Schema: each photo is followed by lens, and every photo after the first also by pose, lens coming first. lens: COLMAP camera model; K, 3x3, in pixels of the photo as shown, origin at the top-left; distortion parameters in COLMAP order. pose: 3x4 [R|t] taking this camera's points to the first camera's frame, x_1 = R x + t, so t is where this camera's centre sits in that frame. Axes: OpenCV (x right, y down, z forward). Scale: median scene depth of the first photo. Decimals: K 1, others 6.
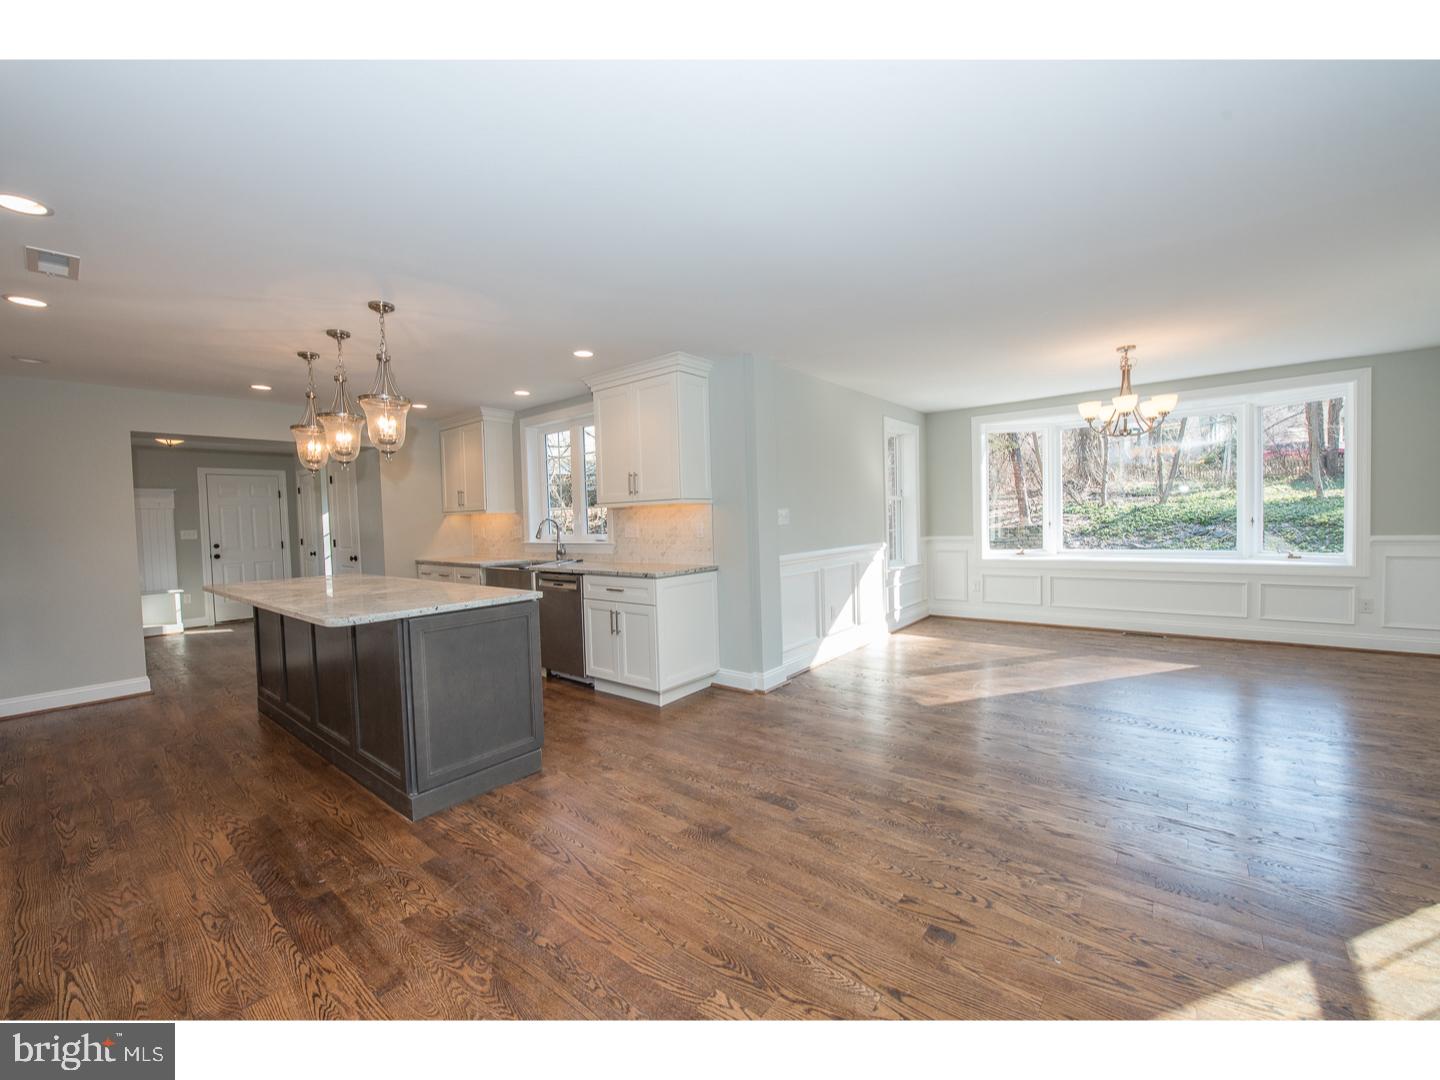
lens RADIAL K [[563.5, 0, 723.5], [0, 563.5, 536.7], [0, 0, 1]] dist [-0.021915, -0.000199]
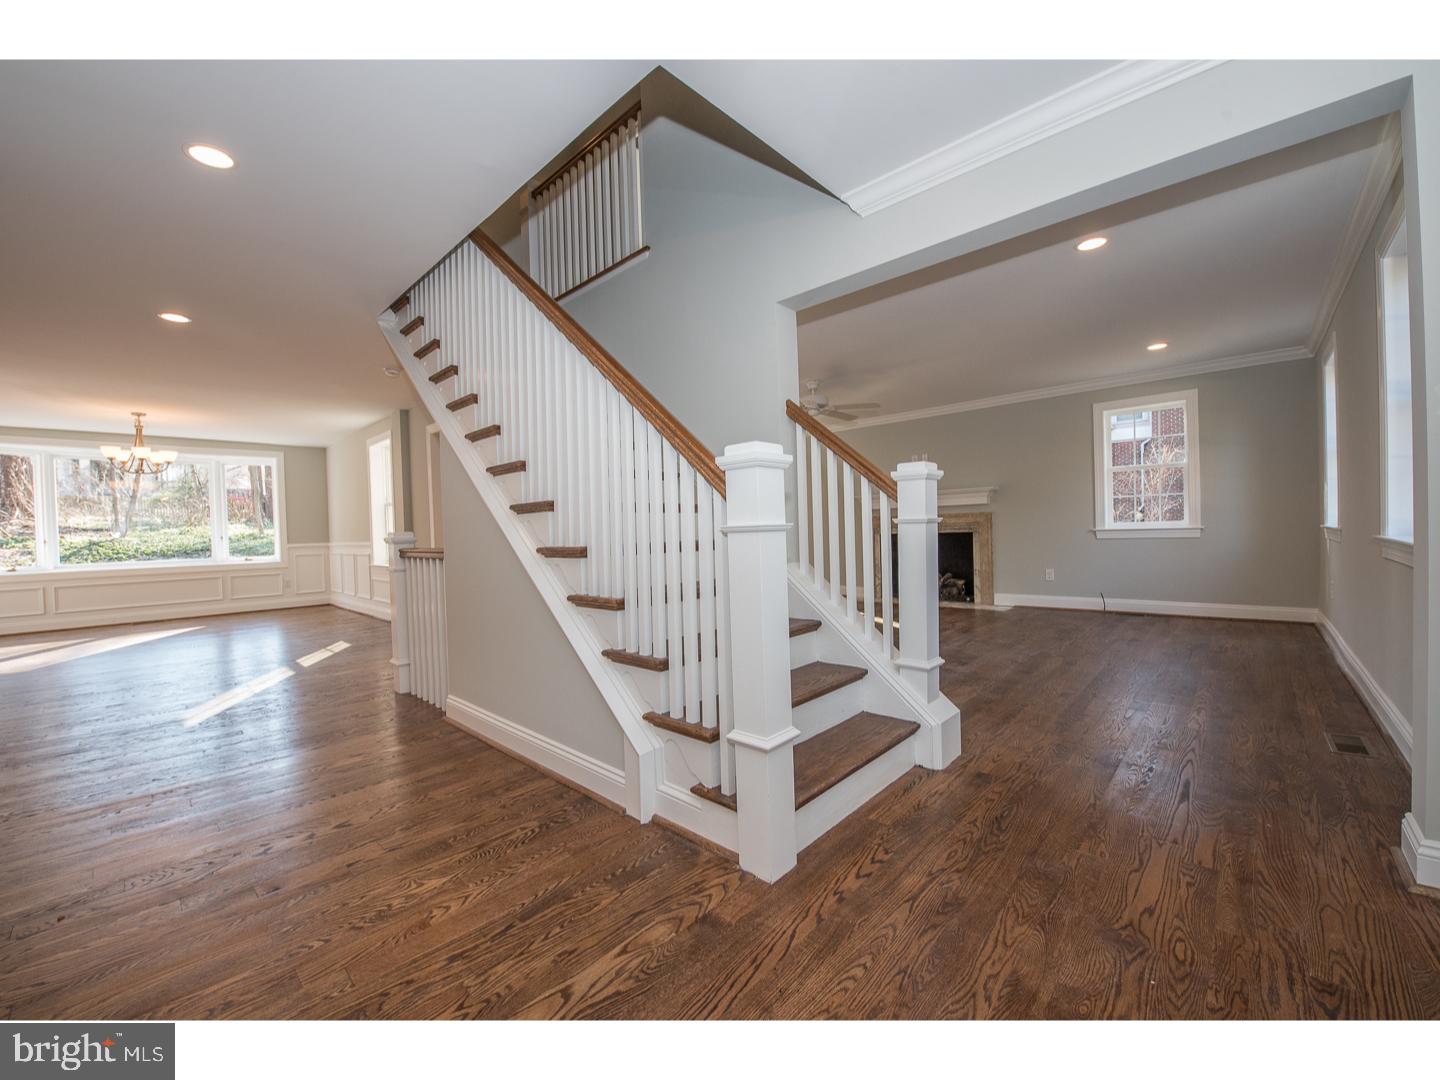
lens RADIAL K [[572.8, 0, 715.3], [0, 572.8, 536.2], [0, 0, 1]] dist [-0.013731, 0.000036]
pose [[0.071078, 0.018460, 0.997300, -0.363577], [0.058866, 0.998008, -0.022668, 0.058484], [-0.995732, 0.060319, 0.069850, -0.335426]]
